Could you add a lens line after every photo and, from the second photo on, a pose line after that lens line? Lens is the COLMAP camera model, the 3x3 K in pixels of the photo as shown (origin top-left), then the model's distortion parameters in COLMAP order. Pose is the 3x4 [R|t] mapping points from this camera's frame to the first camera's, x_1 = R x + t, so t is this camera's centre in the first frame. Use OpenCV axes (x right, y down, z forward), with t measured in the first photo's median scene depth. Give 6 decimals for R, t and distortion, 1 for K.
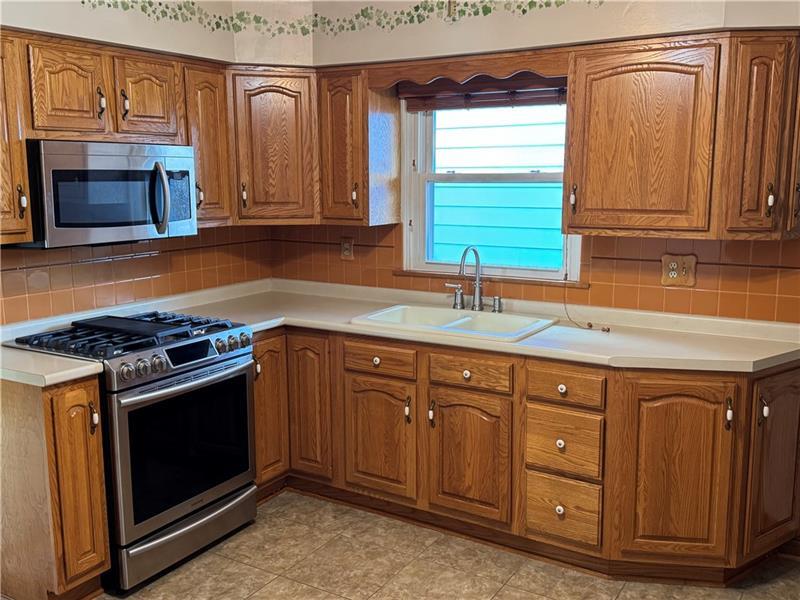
lens RADIAL K [[774.7, 0, 398.1], [0, 774.7, 310.5], [0, 0, 1]] dist [0.137968, -0.239920]
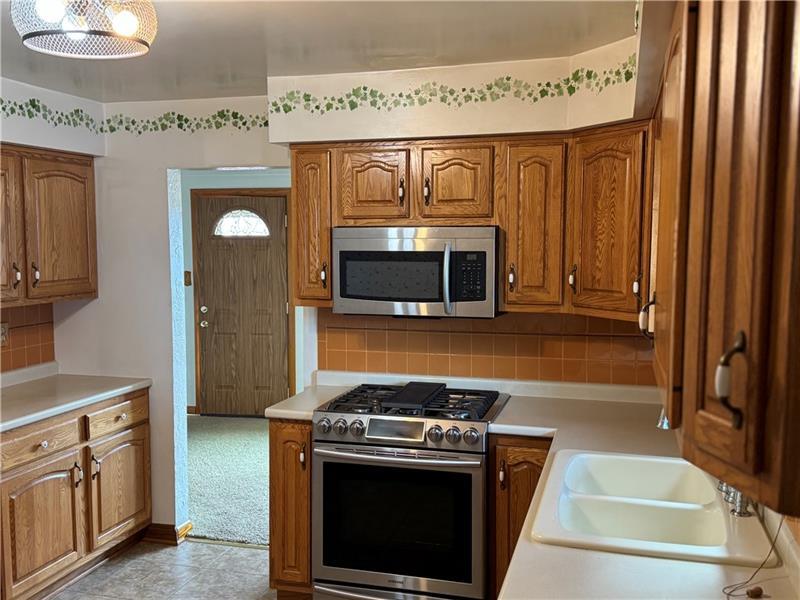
lens RADIAL K [[774.7, 0, 398.1], [0, 774.7, 310.5], [0, 0, 1]] dist [0.137968, -0.239920]
pose [[0.257643, 0.094123, -0.961645, 0.672496], [-0.168295, 0.984403, 0.051261, -0.146795], [0.951471, 0.148633, 0.269465, 0.692663]]
